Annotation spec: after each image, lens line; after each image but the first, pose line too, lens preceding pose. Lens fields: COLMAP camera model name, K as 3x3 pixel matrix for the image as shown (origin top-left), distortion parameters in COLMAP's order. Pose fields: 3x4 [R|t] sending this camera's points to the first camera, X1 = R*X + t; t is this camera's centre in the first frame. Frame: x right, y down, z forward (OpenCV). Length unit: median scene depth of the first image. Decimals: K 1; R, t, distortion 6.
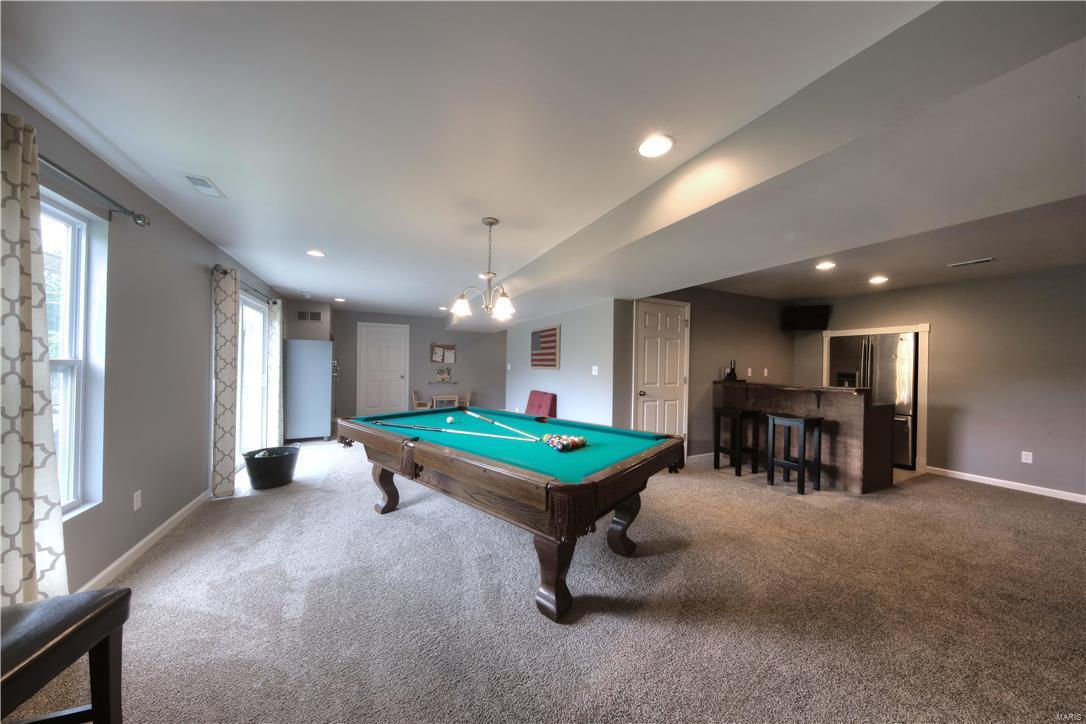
lens RADIAL K [[340.9, 0, 542.7], [0, 340.9, 361.2], [0, 0, 1]] dist [-0.002188, -0.001492]
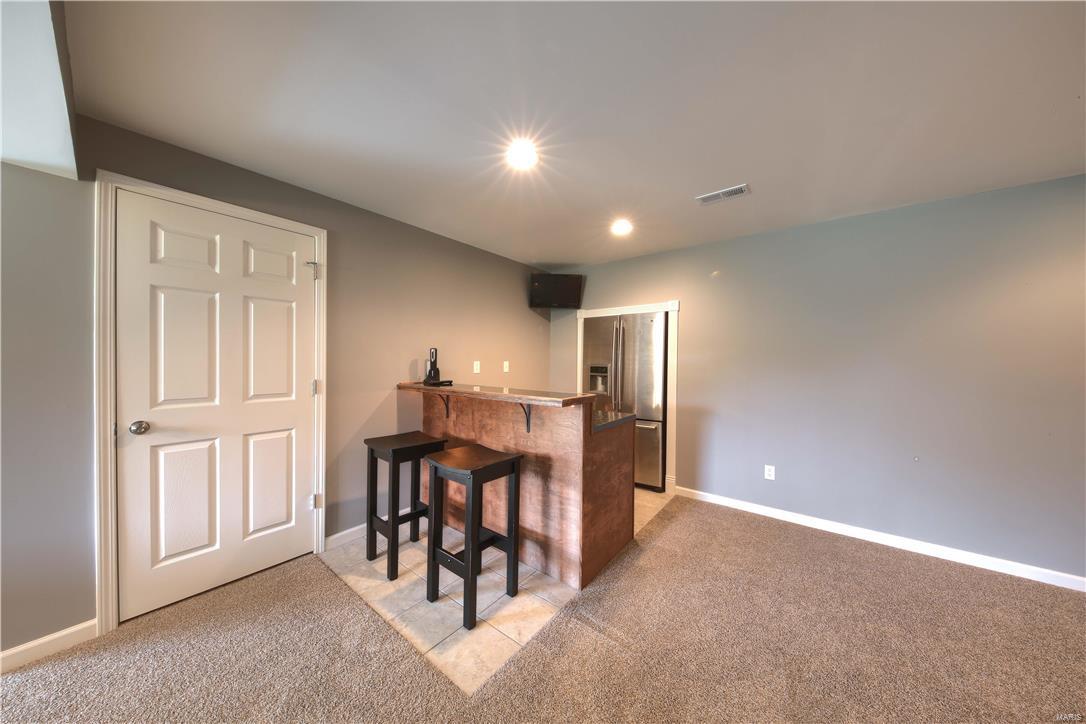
lens RADIAL K [[340.9, 0, 538.5], [0, 340.9, 360.7], [0, 0, 1]] dist [-0.002188, -0.001492]
pose [[0.907047, -0.011337, 0.420877, 0.523073], [0.004545, 0.999843, 0.017137, 0.011041], [-0.421005, -0.013632, 0.906956, 0.430412]]
